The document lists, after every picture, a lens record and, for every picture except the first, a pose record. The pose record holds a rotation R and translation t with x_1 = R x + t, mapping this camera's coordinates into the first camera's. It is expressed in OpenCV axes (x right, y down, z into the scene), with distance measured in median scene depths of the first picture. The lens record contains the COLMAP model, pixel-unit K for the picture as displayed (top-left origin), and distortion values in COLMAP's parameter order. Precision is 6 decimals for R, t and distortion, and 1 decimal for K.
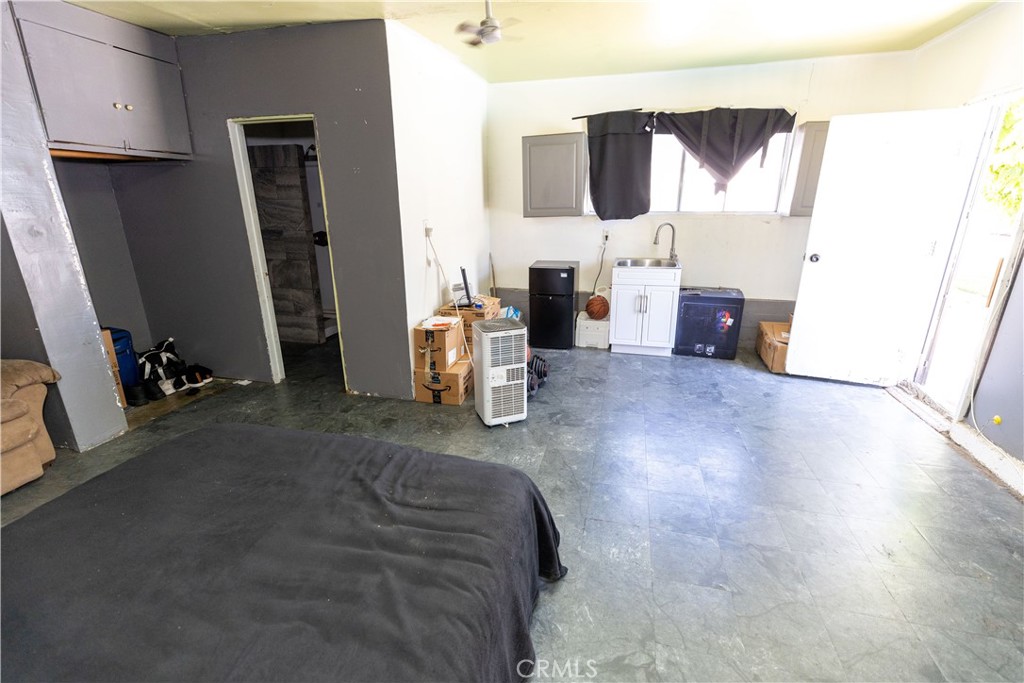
lens RADIAL K [[456.5, 0, 508.3], [0, 456.5, 339.1], [0, 0, 1]] dist [0.004917, -0.001108]
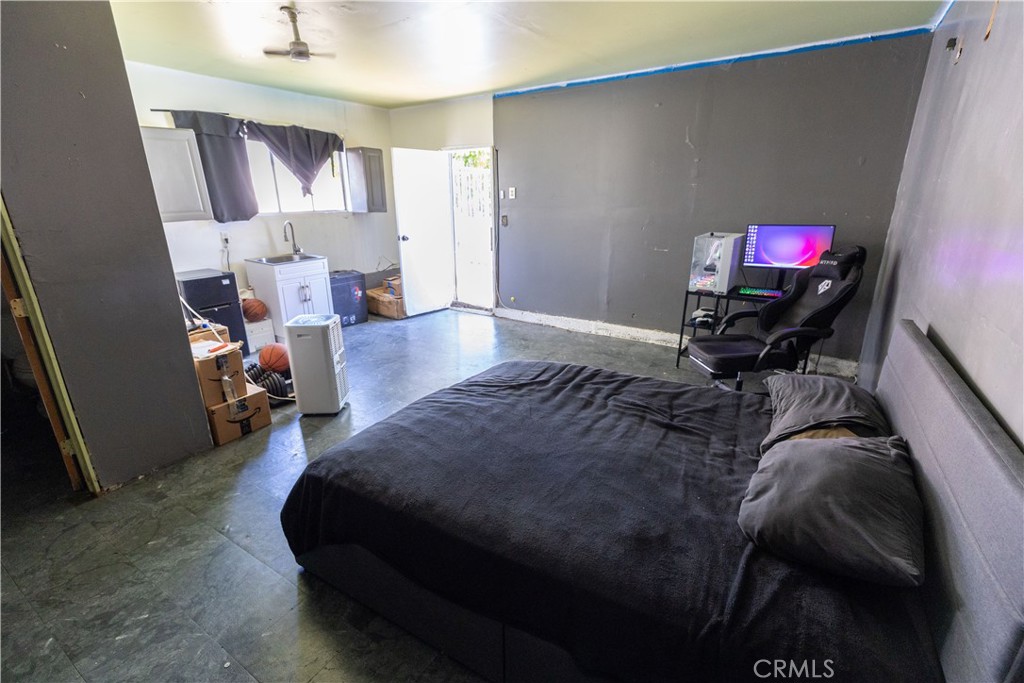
lens RADIAL K [[456.5, 0, 510.1], [0, 456.5, 342.1], [0, 0, 1]] dist [0.004917, -0.001108]
pose [[0.303368, -0.287730, 0.908394, -0.615283], [0.285374, 0.936998, 0.201486, -0.047729], [-0.909137, 0.198108, 0.366366, 0.147450]]
